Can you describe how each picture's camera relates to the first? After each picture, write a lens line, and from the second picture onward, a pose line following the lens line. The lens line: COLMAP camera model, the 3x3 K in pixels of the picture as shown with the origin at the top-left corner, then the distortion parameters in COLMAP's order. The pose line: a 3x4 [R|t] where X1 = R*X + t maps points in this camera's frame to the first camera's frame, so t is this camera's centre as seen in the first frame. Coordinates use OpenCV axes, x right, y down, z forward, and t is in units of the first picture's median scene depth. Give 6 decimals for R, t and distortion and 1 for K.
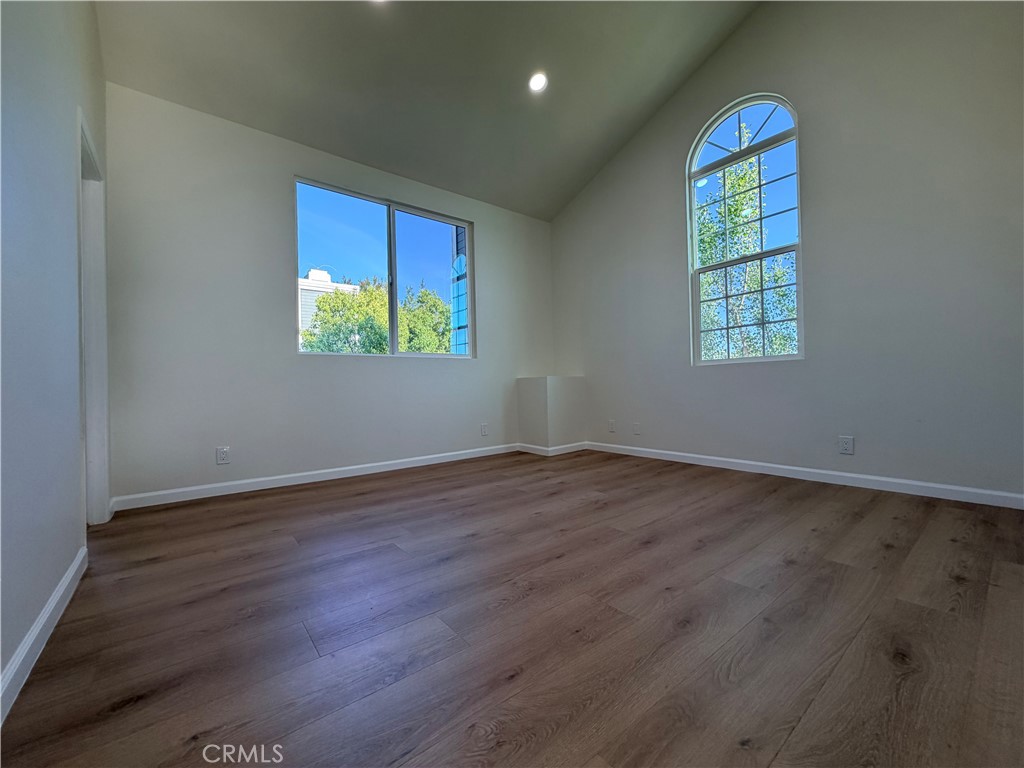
lens RADIAL K [[407.9, 0, 509.5], [0, 407.9, 385.6], [0, 0, 1]] dist [-0.000428, 0.000151]
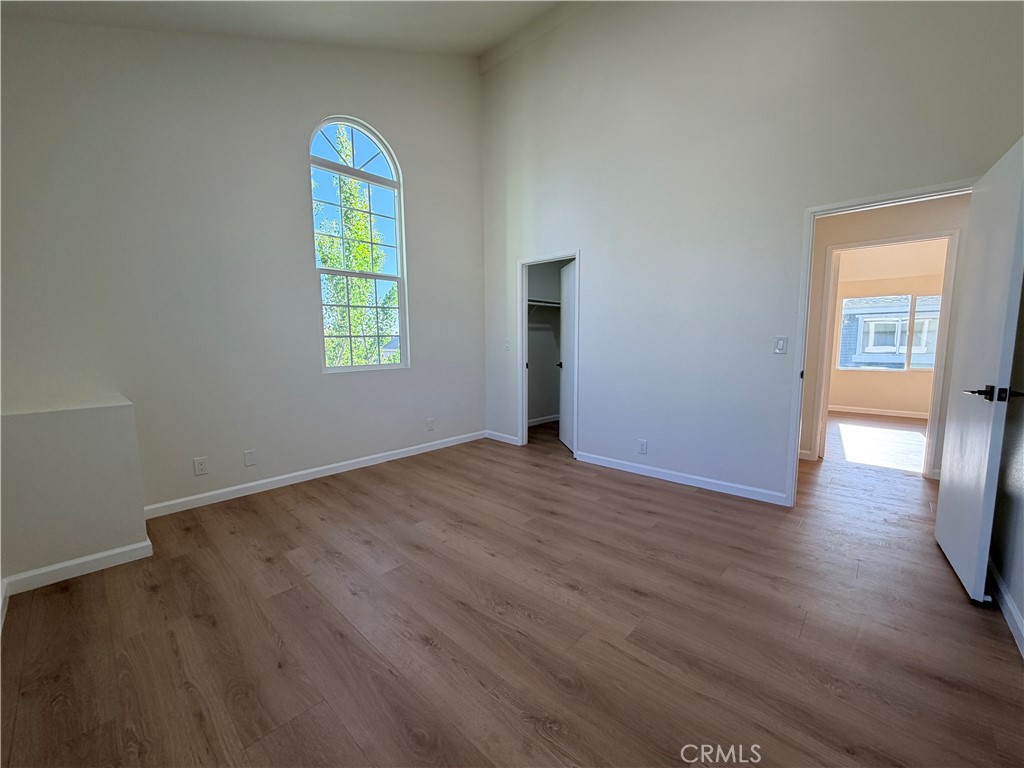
lens RADIAL K [[407.9, 0, 509.5], [0, 407.9, 385.6], [0, 0, 1]] dist [-0.000428, 0.000151]
pose [[-0.145974, -0.085893, 0.985553, -0.938972], [0.005476, 0.996138, 0.087627, -0.173164], [-0.989273, 0.018188, -0.144940, 1.250733]]
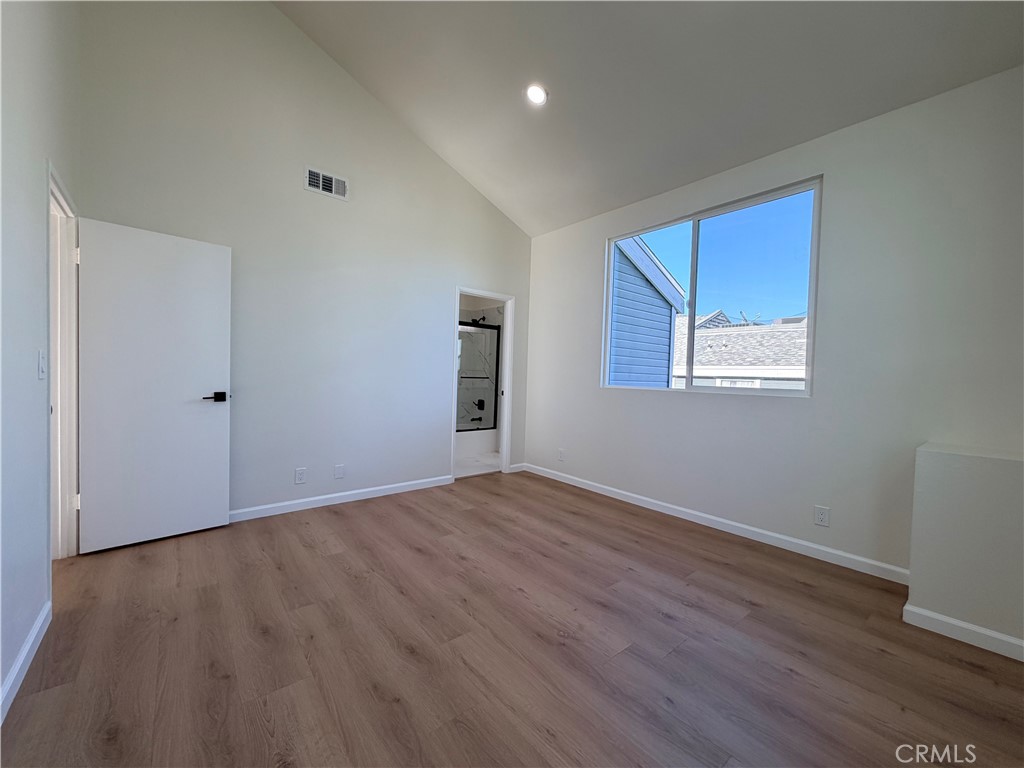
lens RADIAL K [[407.9, 0, 509.5], [0, 407.9, 385.6], [0, 0, 1]] dist [-0.000428, 0.000151]
pose [[0.011747, 0.047228, -0.998815, 1.090421], [-0.026696, 0.998543, 0.046901, -0.206269], [0.999575, 0.026114, 0.012990, 1.093928]]
